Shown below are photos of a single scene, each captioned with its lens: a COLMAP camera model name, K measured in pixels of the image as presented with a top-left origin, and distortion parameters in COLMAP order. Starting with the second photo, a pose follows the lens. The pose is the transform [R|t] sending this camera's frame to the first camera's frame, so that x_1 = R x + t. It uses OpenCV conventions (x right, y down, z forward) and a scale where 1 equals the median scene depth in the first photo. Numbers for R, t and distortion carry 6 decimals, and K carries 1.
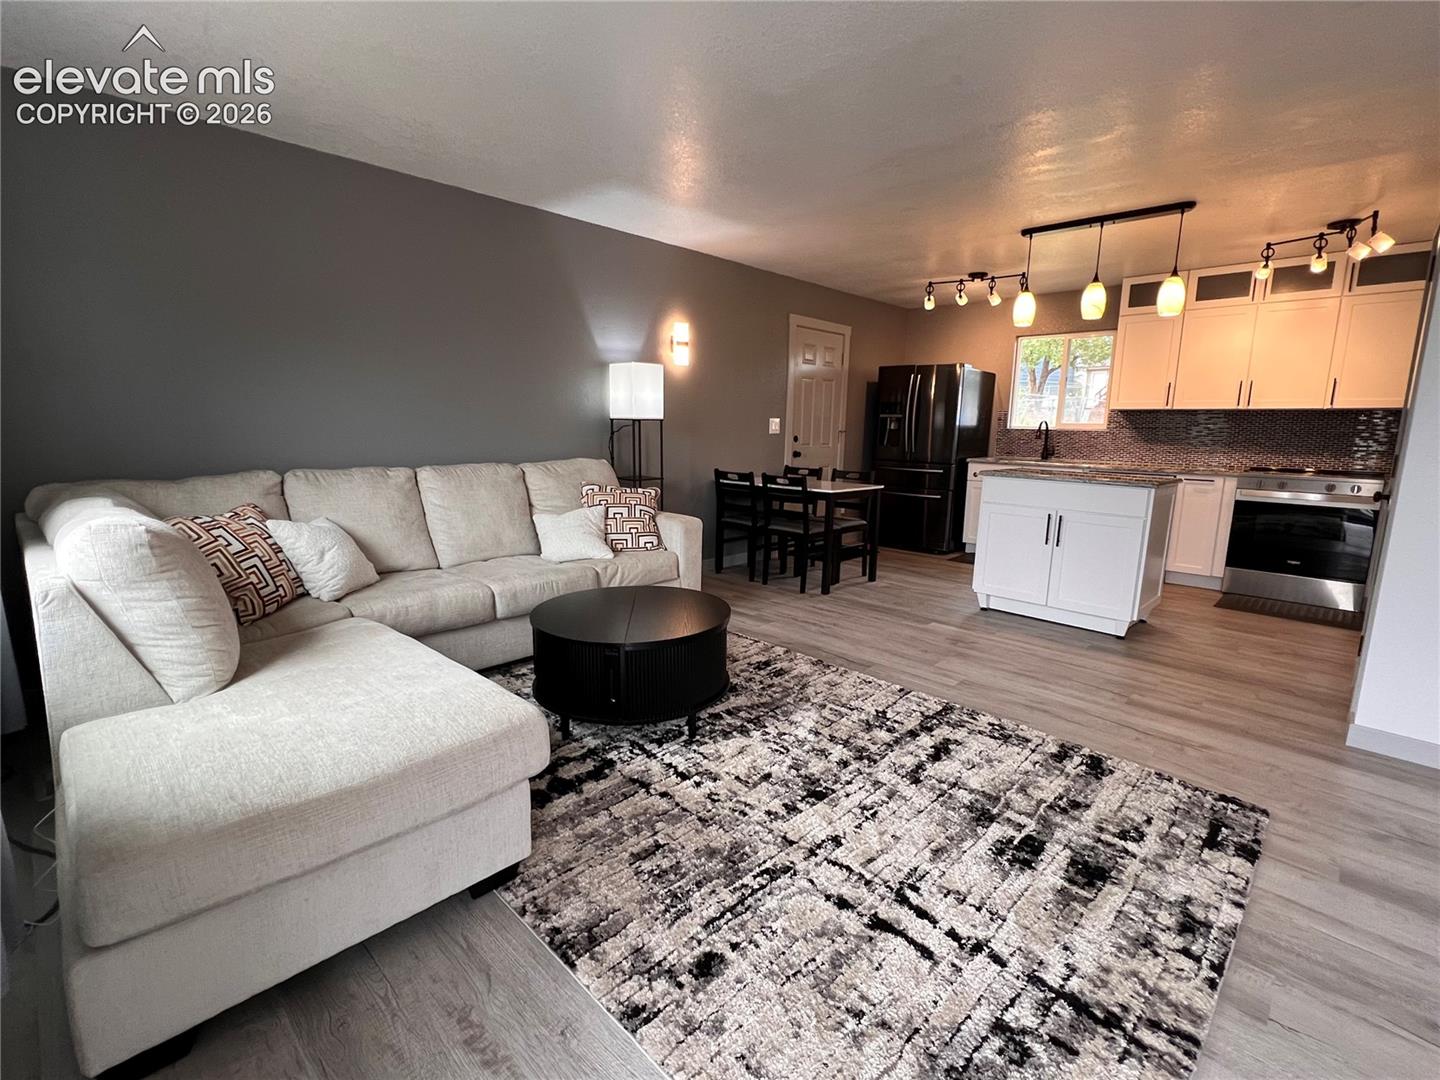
lens RADIAL K [[667.1, 0, 714.1], [0, 667.1, 540.2], [0, 0, 1]] dist [-0.002994, 0.001048]
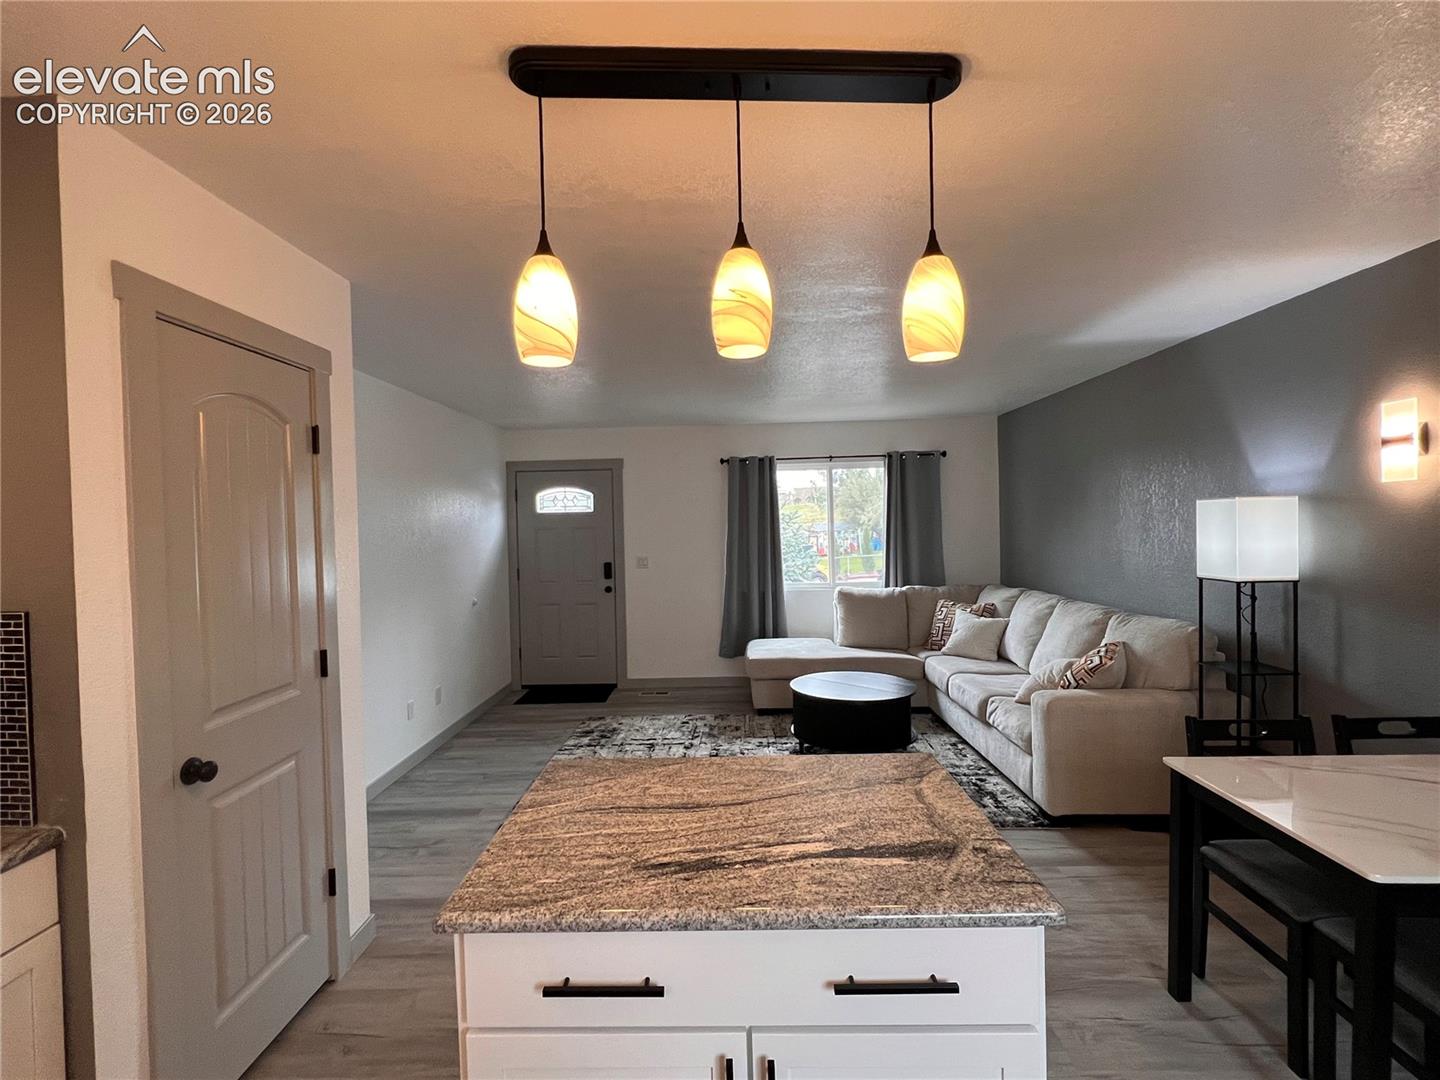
lens RADIAL K [[667.1, 0, 714.1], [0, 667.1, 540.2], [0, 0, 1]] dist [-0.002994, 0.001048]
pose [[-0.731369, 0.016451, -0.681783, 1.139003], [-0.110397, 0.983668, 0.142162, -0.404174], [0.672987, 0.179240, -0.717608, 1.758796]]
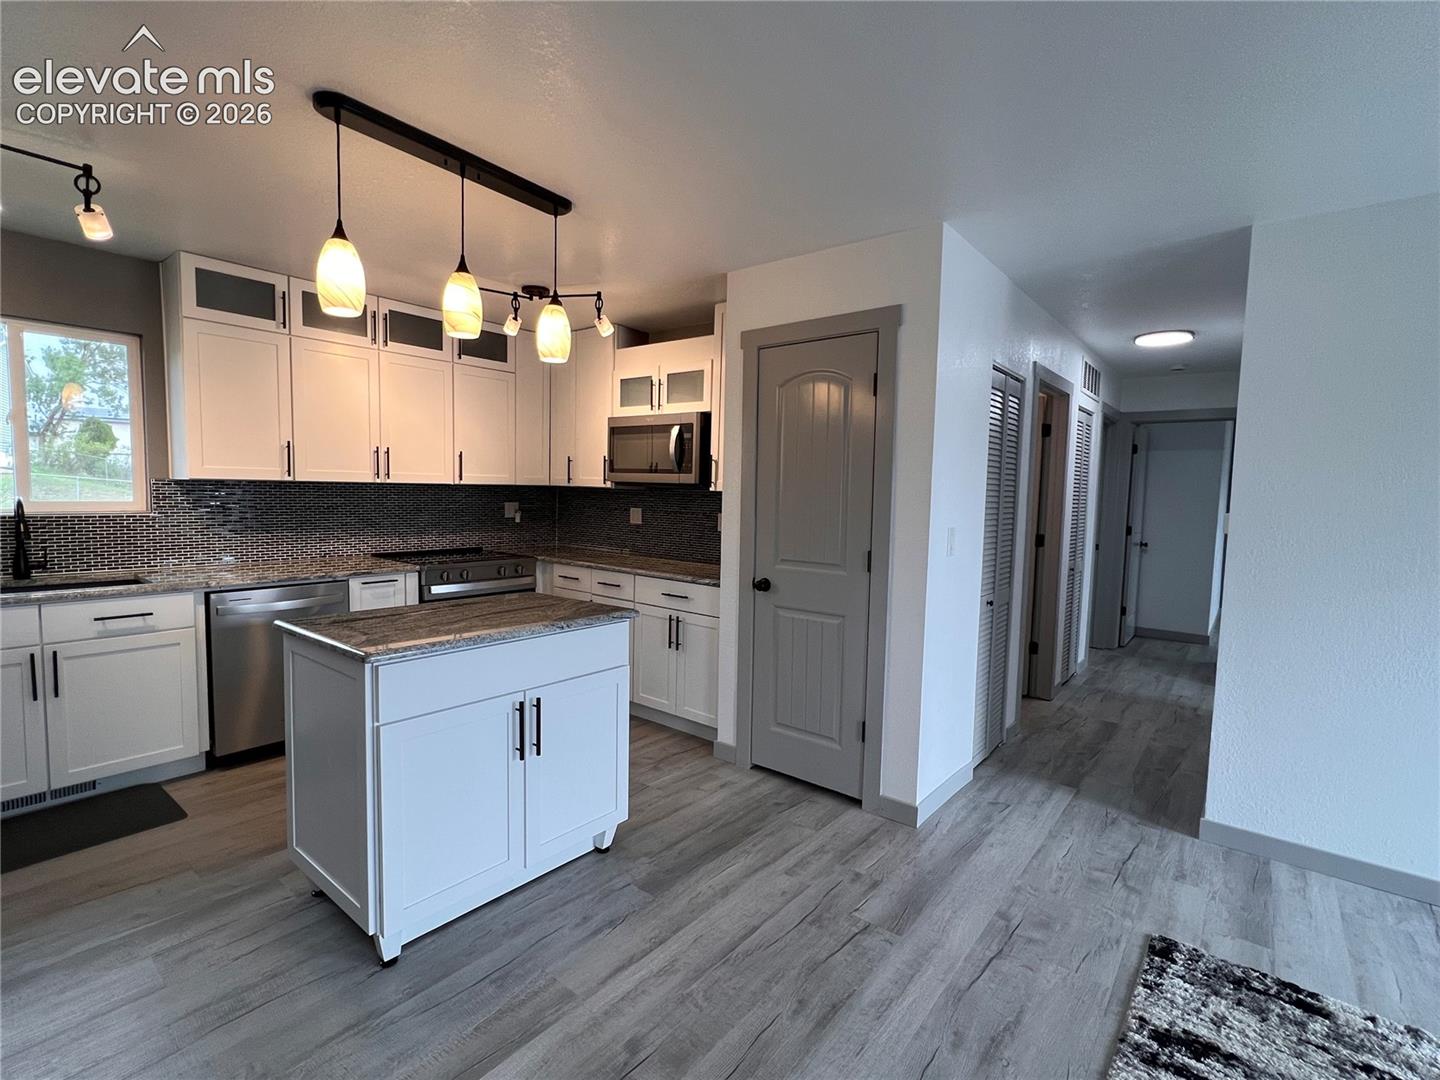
lens RADIAL K [[667.1, 0, 714.1], [0, 667.1, 540.2], [0, 0, 1]] dist [-0.002994, 0.001048]
pose [[-0.087749, -0.091176, 0.991961, -0.019832], [0.151652, 0.982972, 0.103765, -0.271784], [-0.984531, 0.159538, -0.072428, 1.216343]]
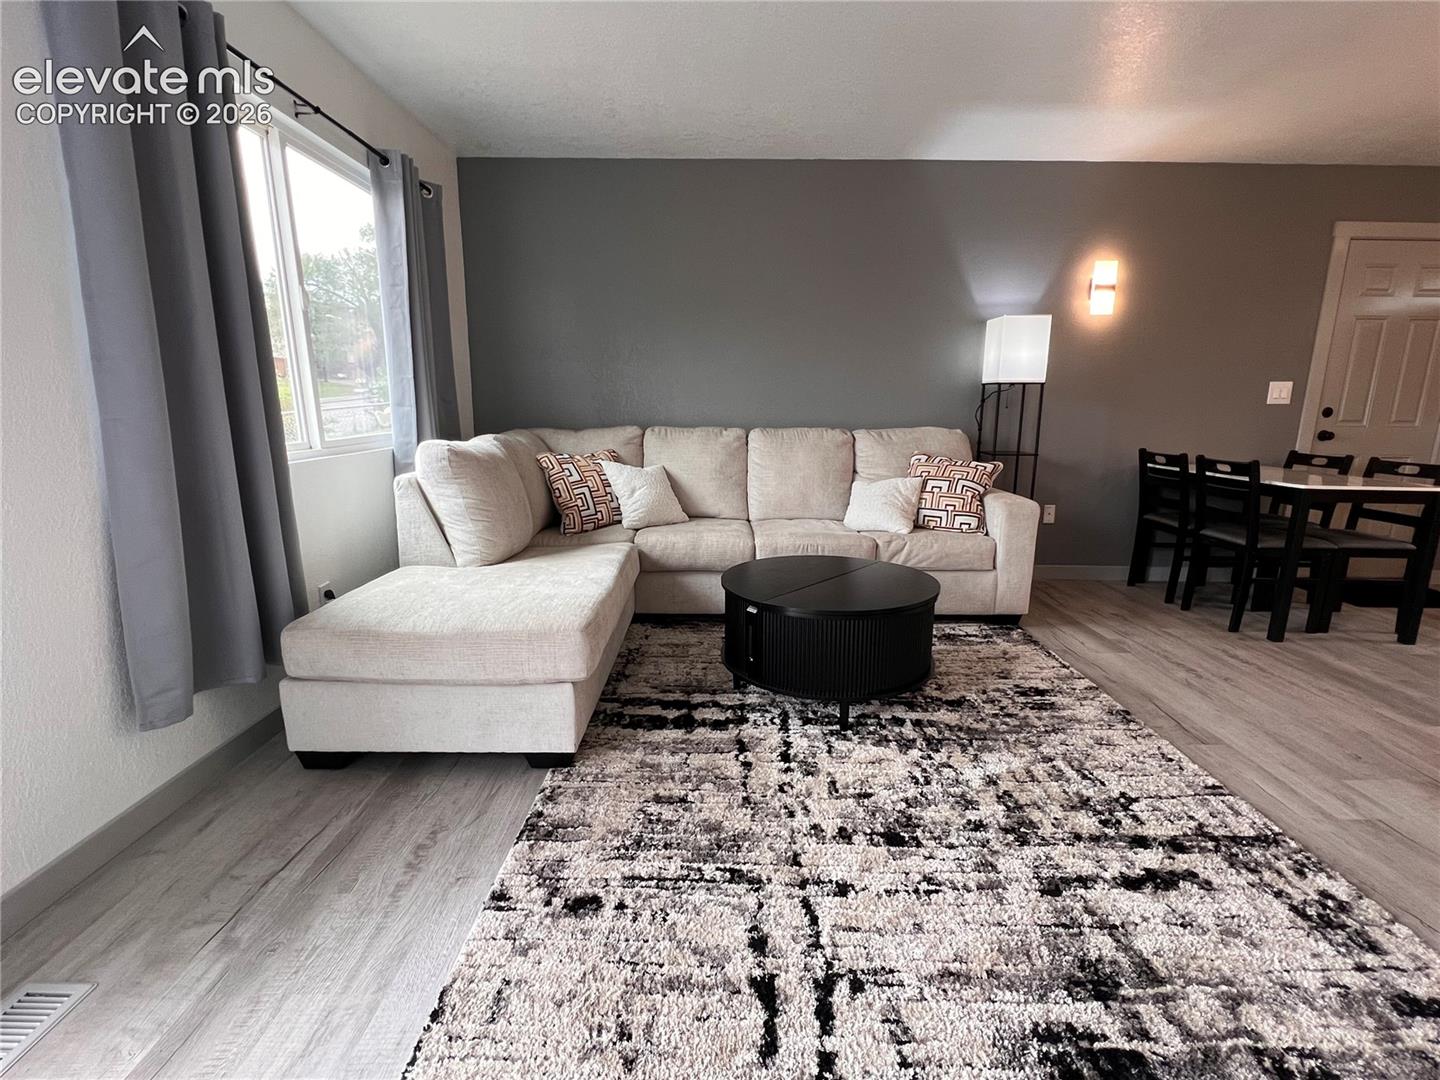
lens RADIAL K [[667.1, 0, 714.1], [0, 667.1, 540.2], [0, 0, 1]] dist [-0.002994, 0.001048]
pose [[0.694825, 0.135117, -0.706373, 0.390723], [-0.122411, 0.990080, 0.068975, 0.006471], [0.708685, 0.038542, 0.704472, 0.220348]]
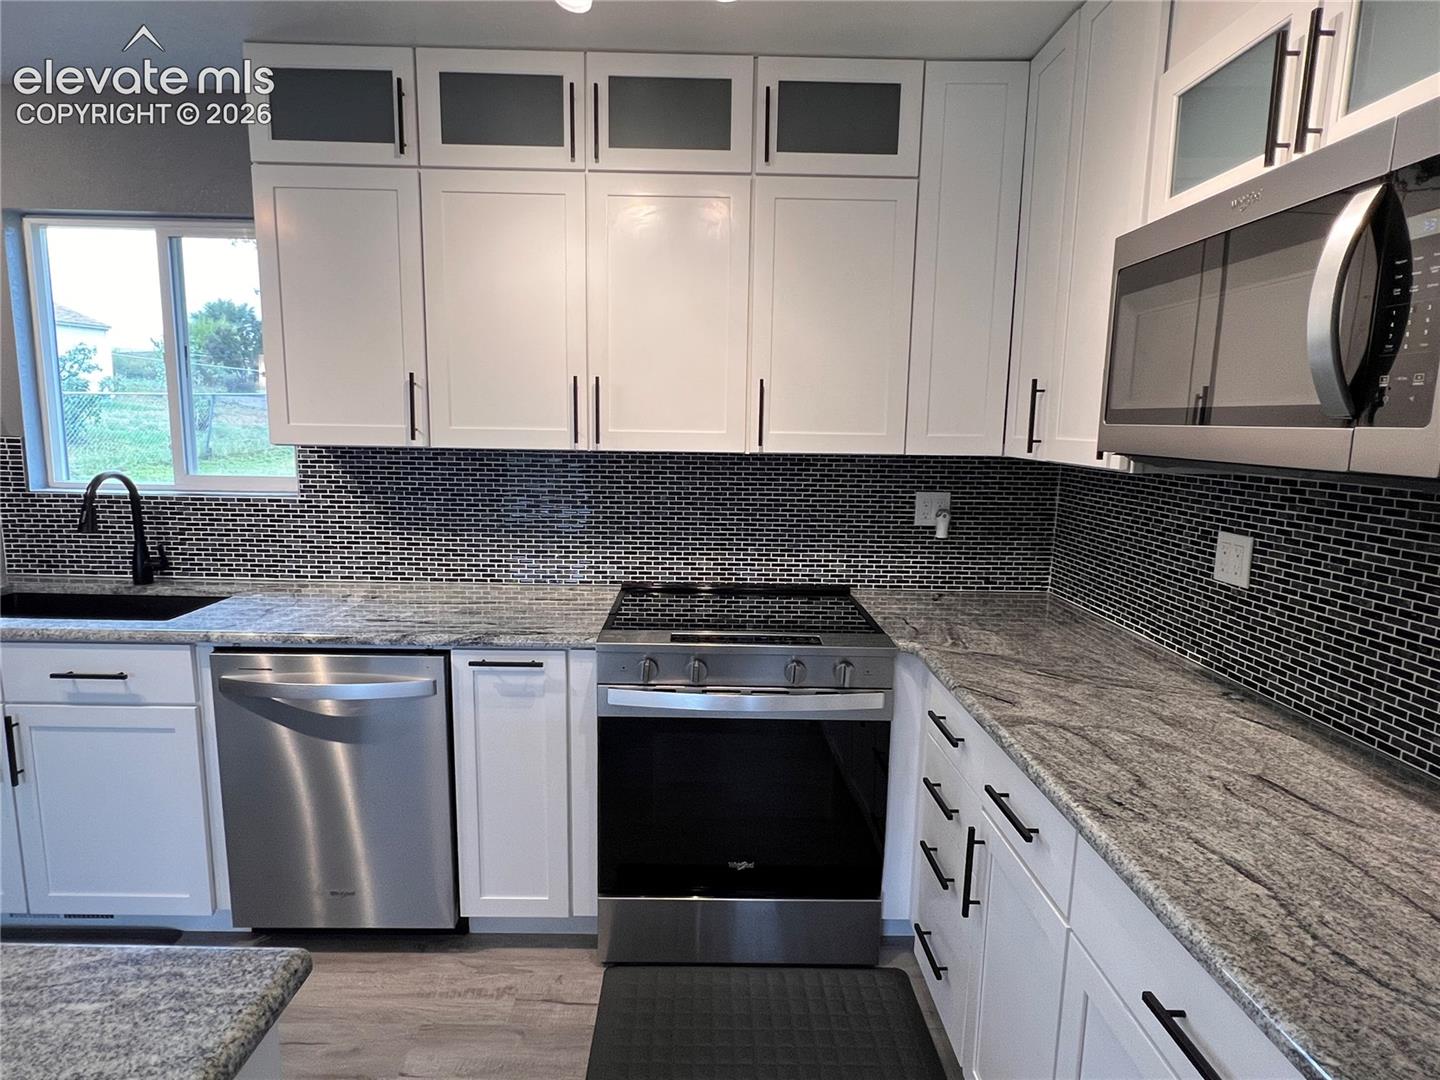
lens RADIAL K [[793.7, 0, 711.6], [0, 793.7, 543.9], [0, 0, 1]] dist [-0.002345, 0.000638]
pose [[0.705551, -0.103505, 0.701060, 0.923625], [0.114902, 0.992894, 0.030954, -0.266656], [-0.699282, 0.058714, 0.712430, 1.119722]]
